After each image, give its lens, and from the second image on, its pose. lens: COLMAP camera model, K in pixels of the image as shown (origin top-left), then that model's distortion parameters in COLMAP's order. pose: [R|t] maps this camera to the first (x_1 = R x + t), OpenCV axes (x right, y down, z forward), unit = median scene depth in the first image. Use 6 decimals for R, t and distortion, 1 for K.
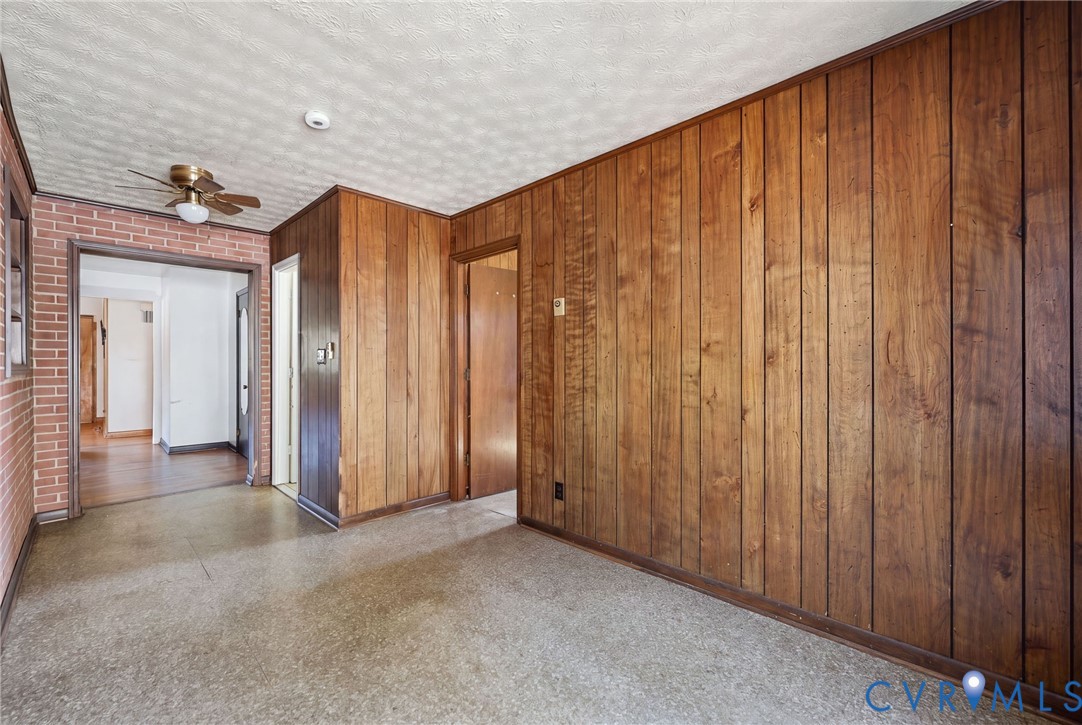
lens RADIAL K [[434.8, 0, 537.5], [0, 434.8, 359.5], [0, 0, 1]] dist [0.000728, 0.000010]
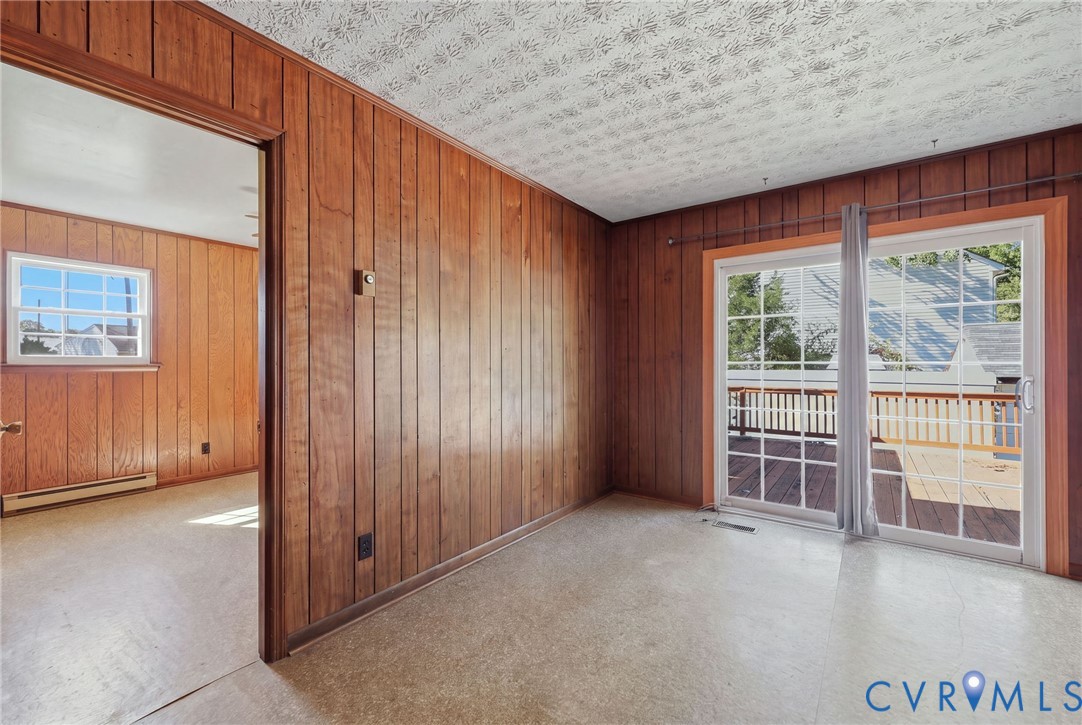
lens RADIAL K [[434.8, 0, 537.5], [0, 434.8, 359.5], [0, 0, 1]] dist [0.000728, 0.000010]
pose [[-0.122774, 0.002761, 0.992431, -0.749430], [-0.003296, 0.999989, -0.003190, 0.002658], [-0.992429, -0.003663, -0.122763, 0.891858]]
